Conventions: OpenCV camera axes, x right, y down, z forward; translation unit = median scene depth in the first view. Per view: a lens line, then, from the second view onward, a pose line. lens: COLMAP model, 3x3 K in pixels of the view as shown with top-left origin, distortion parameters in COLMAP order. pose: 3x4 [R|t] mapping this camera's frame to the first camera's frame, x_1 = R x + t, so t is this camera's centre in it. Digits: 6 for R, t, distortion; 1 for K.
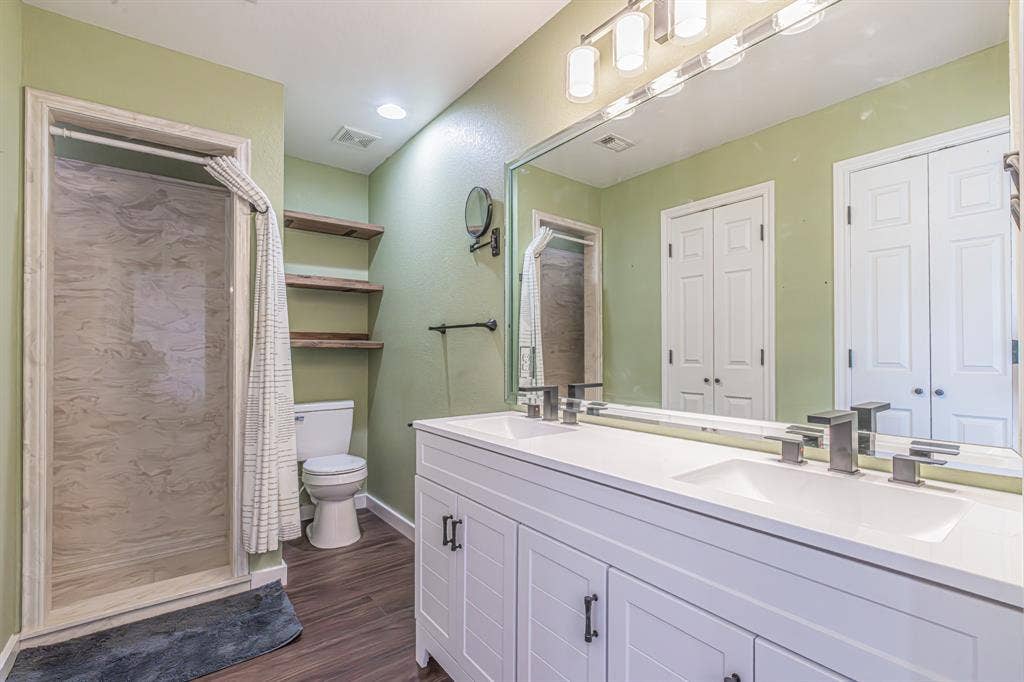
lens RADIAL K [[464.4, 0, 511.1], [0, 464.4, 346.6], [0, 0, 1]] dist [0.019287, 0.000105]
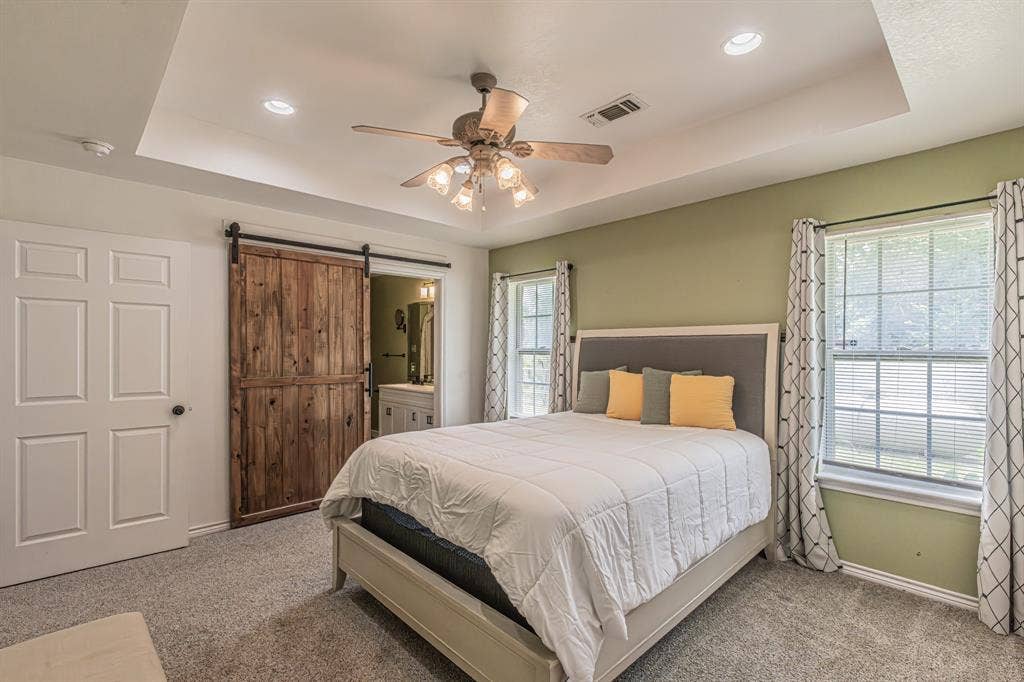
lens RADIAL K [[464.4, 0, 511.1], [0, 464.4, 346.6], [0, 0, 1]] dist [0.019287, 0.000105]
pose [[0.994399, -0.000518, 0.105686, 0.336319], [0.000273, 0.999997, 0.002327, -0.110853], [-0.105687, -0.002285, 0.994397, -2.079613]]
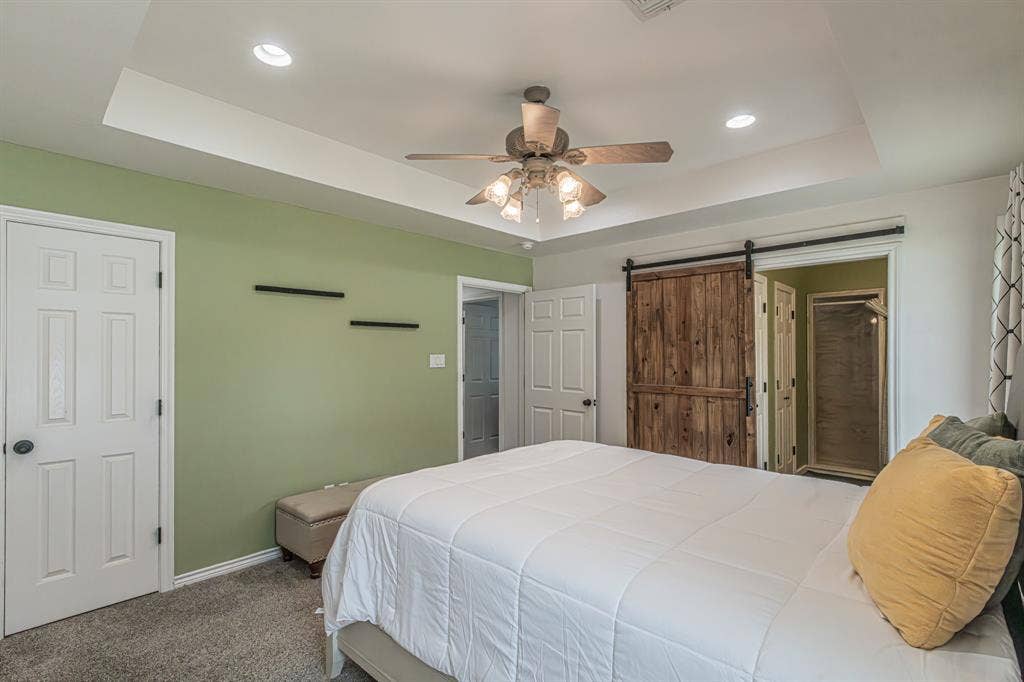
lens RADIAL K [[464.4, 0, 511.1], [0, 464.4, 346.6], [0, 0, 1]] dist [0.019287, 0.000105]
pose [[0.200361, -0.020406, -0.979510, 1.371596], [0.004247, 0.999792, -0.019960, -0.117910], [0.979713, -0.000161, 0.200406, -1.304169]]
